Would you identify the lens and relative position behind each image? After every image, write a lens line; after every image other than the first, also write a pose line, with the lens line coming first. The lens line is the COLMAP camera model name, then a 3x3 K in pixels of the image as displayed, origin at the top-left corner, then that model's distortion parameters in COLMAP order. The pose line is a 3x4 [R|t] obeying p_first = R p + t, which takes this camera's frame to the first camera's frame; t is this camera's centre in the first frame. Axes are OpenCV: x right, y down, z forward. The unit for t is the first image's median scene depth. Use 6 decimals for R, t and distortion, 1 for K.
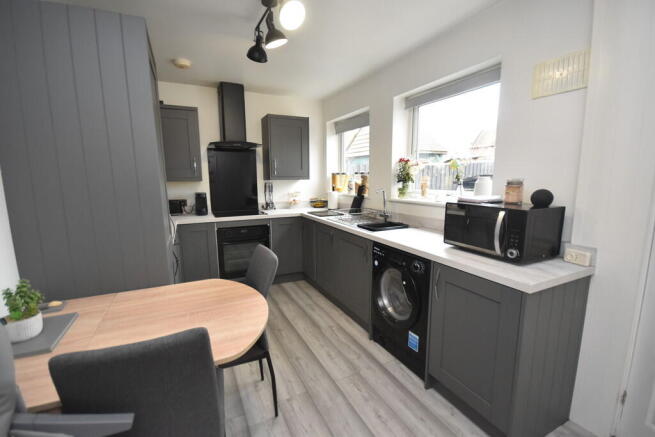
lens RADIAL K [[289.9, 0, 326.6], [0, 289.9, 221.1], [0, 0, 1]] dist [0.012941, -0.010548]
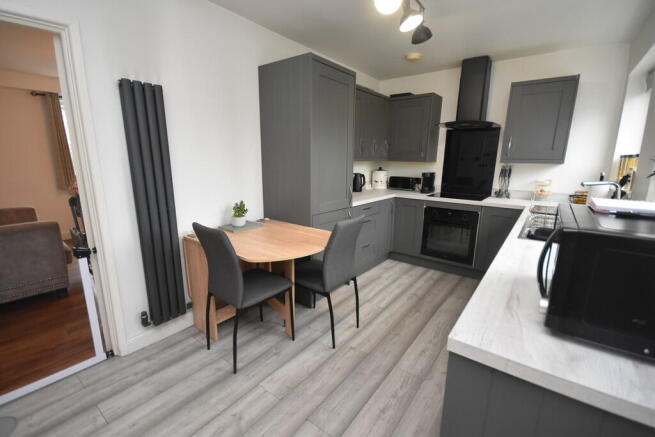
lens RADIAL K [[289.9, 0, 326.6], [0, 289.9, 221.1], [0, 0, 1]] dist [0.012941, -0.010548]
pose [[0.437400, 0.202253, -0.876228, 0.400710], [-0.151261, 0.977044, 0.150017, -0.026453], [0.886454, 0.066922, 0.457952, 0.177317]]
